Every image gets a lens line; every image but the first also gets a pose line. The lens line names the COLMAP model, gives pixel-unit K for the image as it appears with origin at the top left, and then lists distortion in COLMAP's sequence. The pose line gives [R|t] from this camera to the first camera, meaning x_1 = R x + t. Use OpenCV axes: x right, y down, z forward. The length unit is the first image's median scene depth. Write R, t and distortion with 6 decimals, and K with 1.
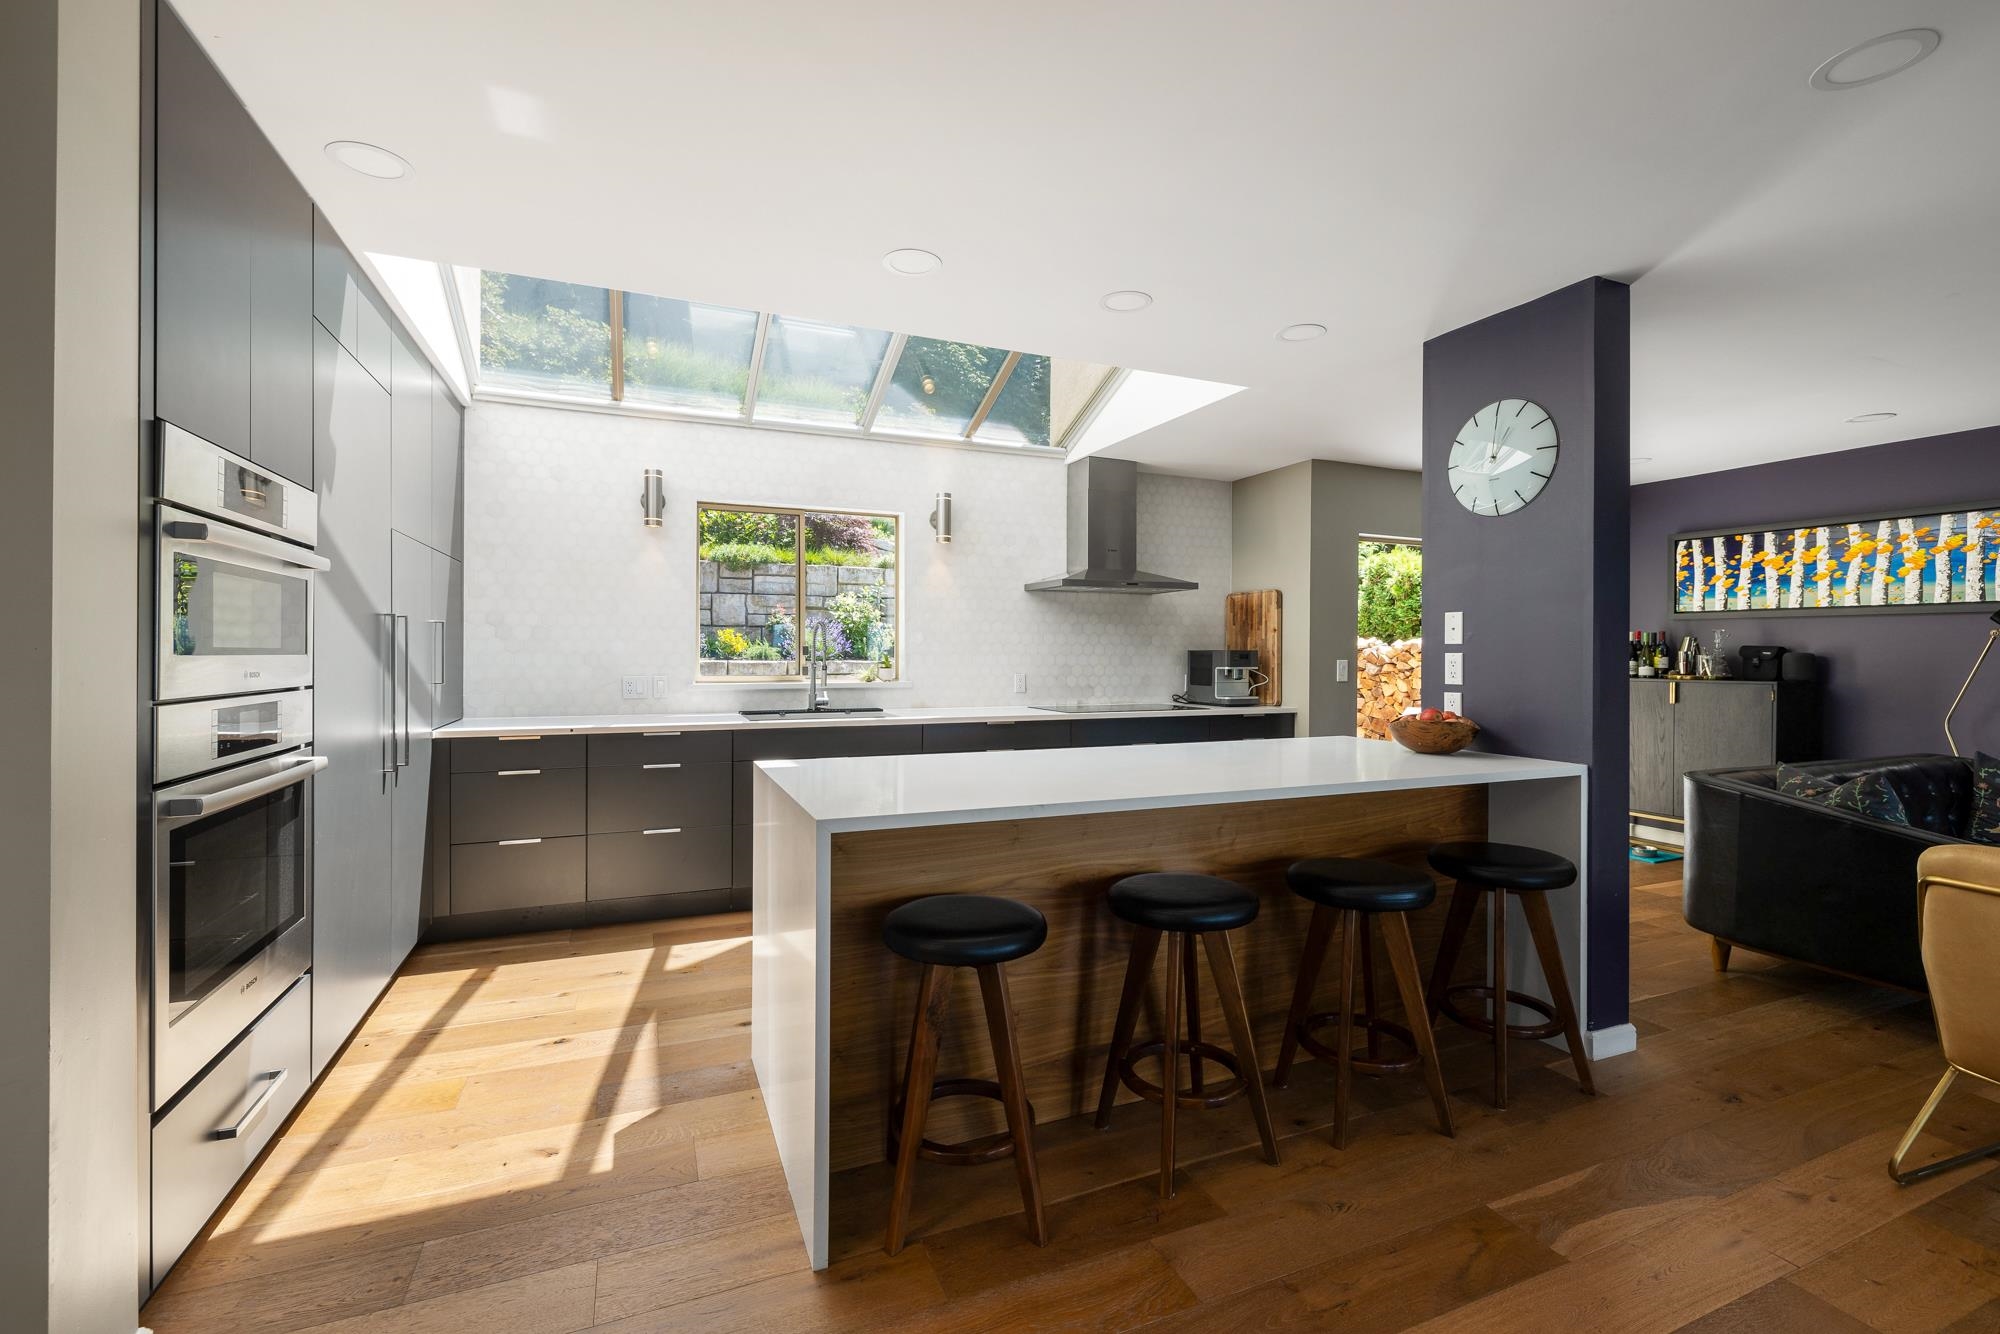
lens RADIAL K [[847.6, 0, 1000.3], [0, 847.6, 657.4], [0, 0, 1]] dist [0.001069, 0.000104]
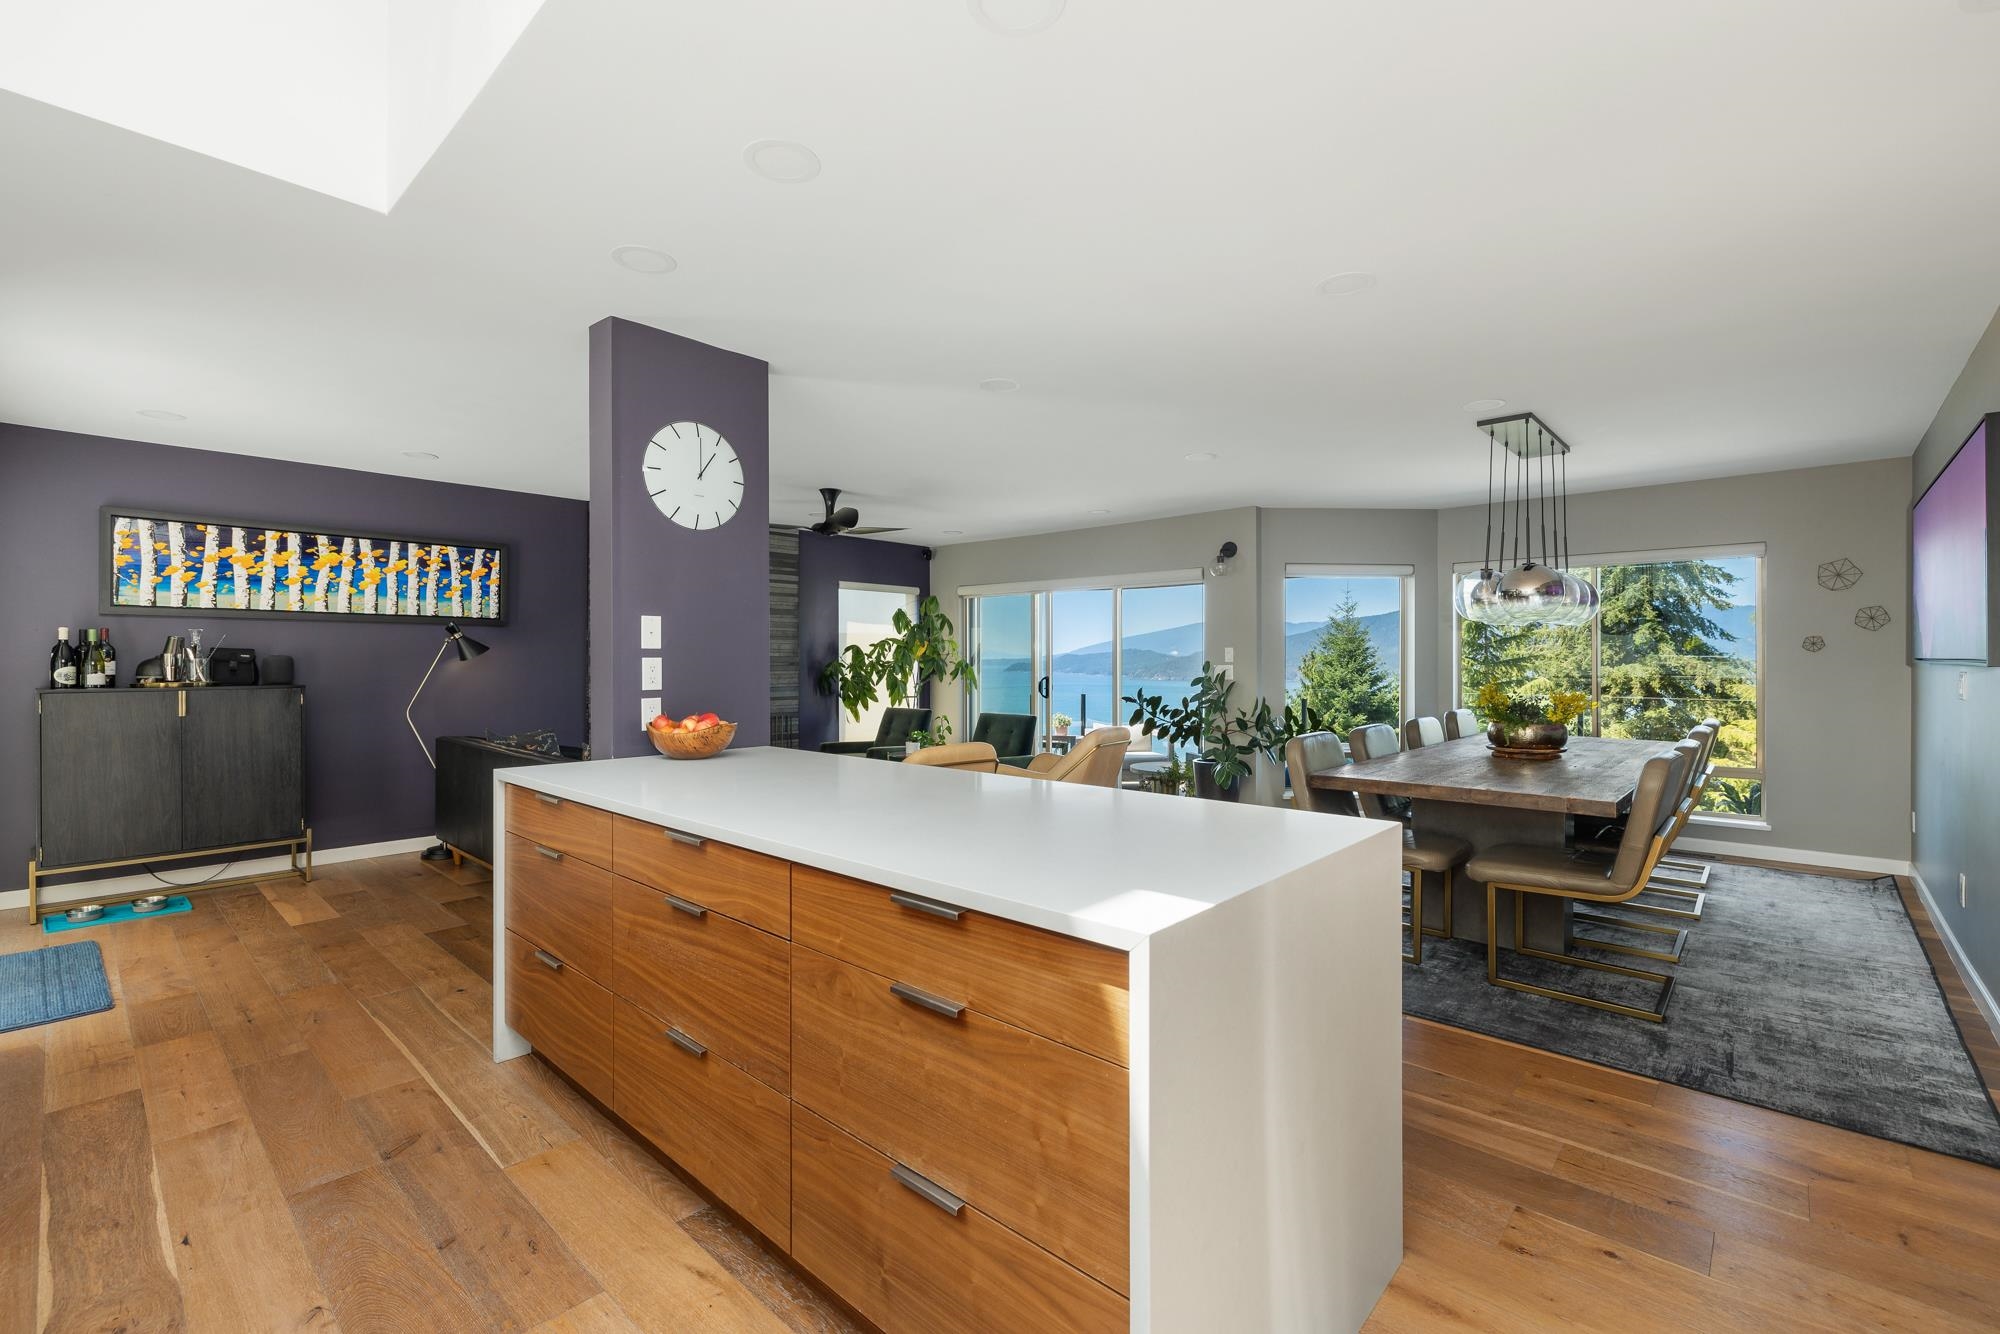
lens RADIAL K [[847.6, 0, 1000.3], [0, 847.6, 657.4], [0, 0, 1]] dist [0.001069, 0.000104]
pose [[-0.404991, -0.003200, 0.914315, -0.315211], [0.001752, 0.999989, 0.004276, -0.005450], [-0.914319, 0.003334, -0.404981, 0.619250]]
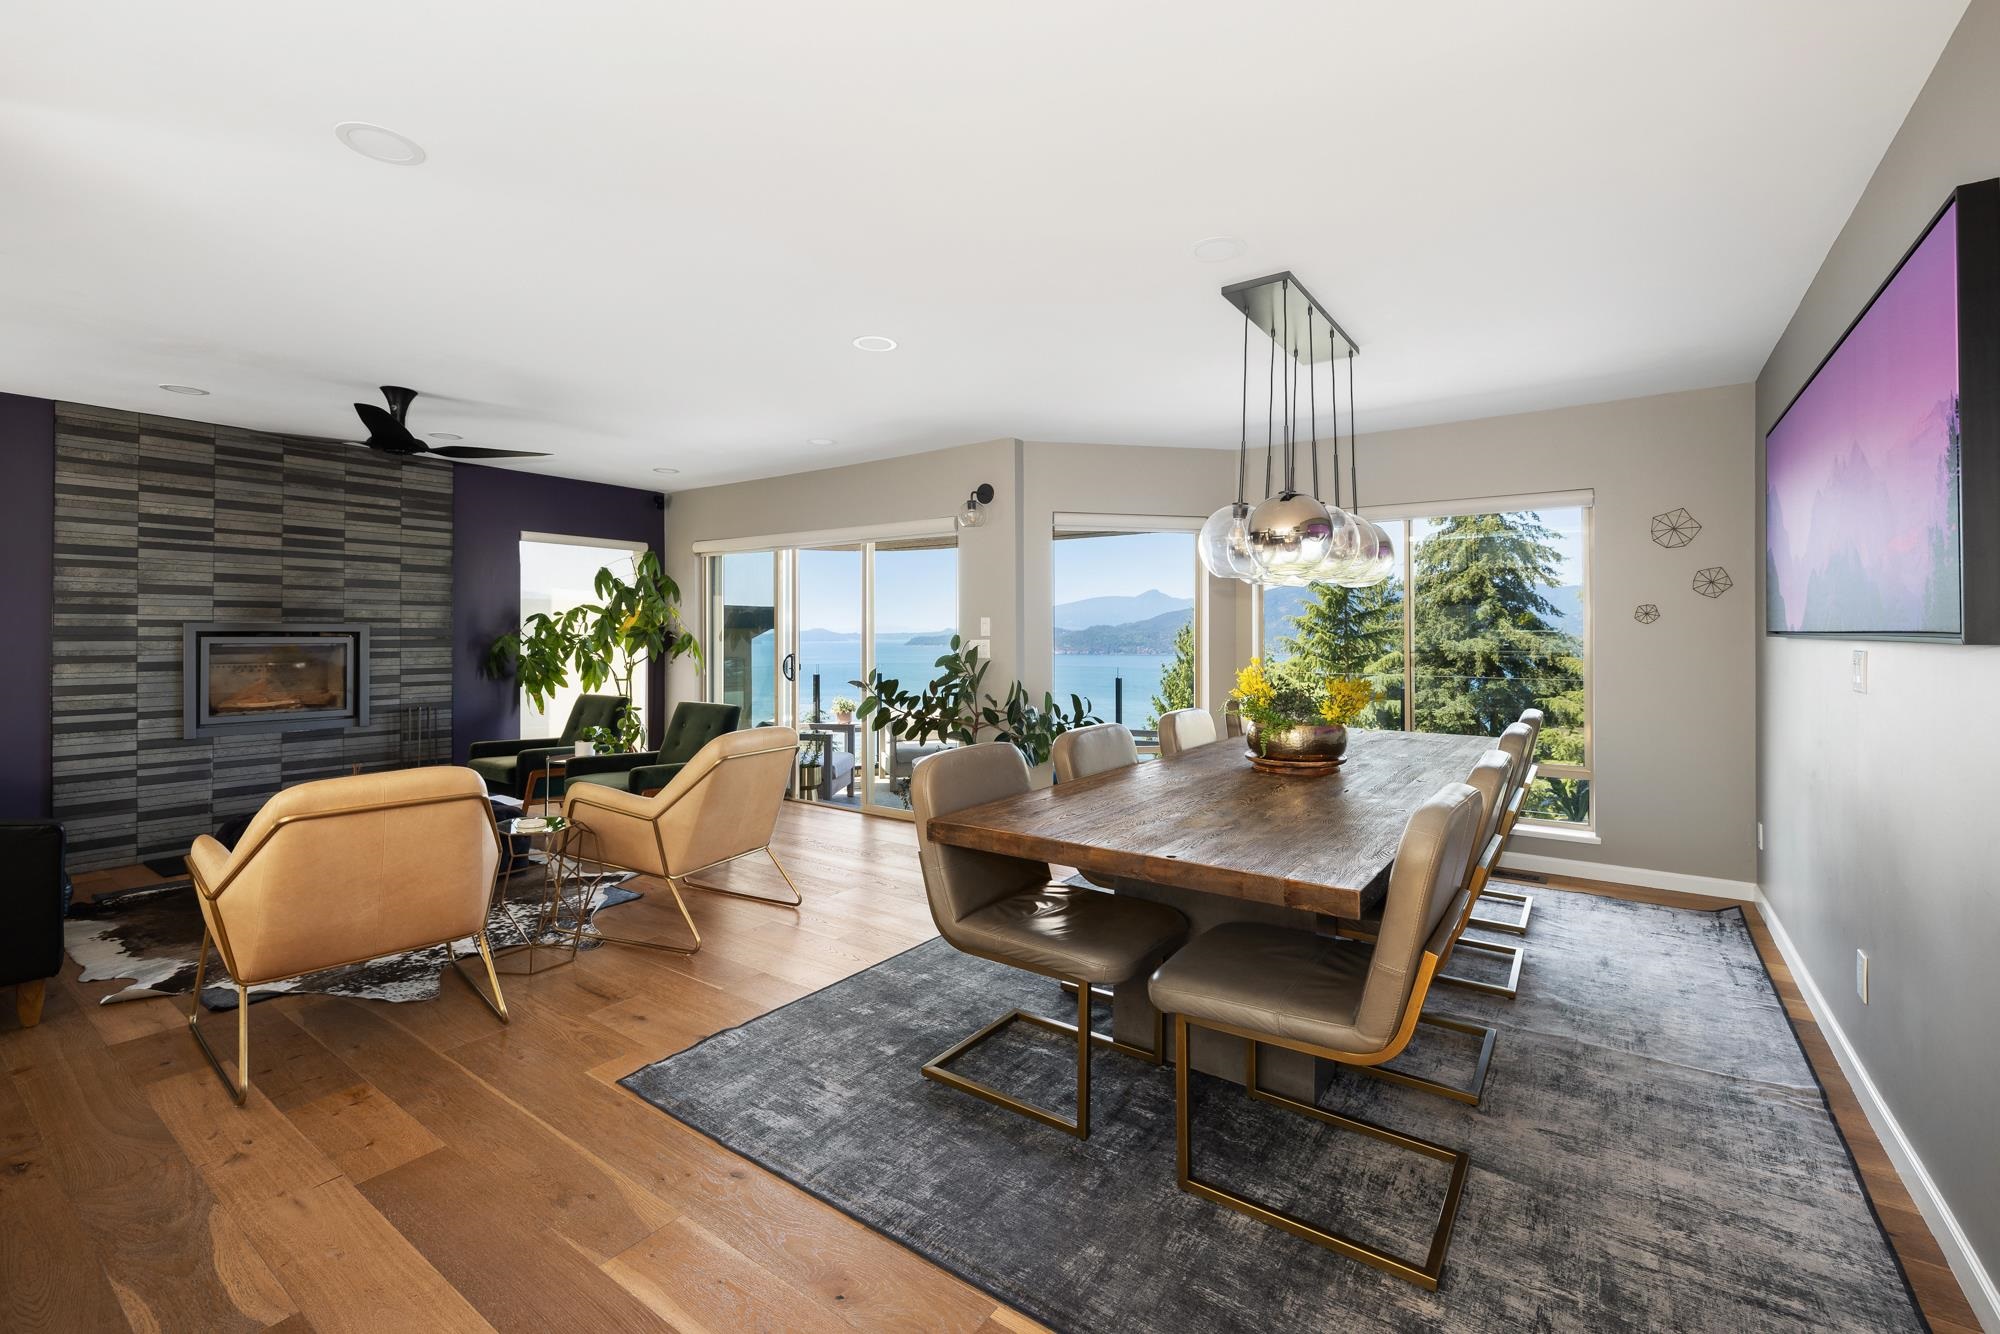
lens RADIAL K [[835.8, 0, 1025.3], [0, 835.8, 625.5], [0, 0, 1]] dist [-0.000730, 0.000091]
pose [[-0.529475, 0.002109, 0.848323, -0.148177], [-0.000376, 0.999996, -0.002721, -0.001704], [-0.848325, -0.001760, -0.529473, 0.257145]]
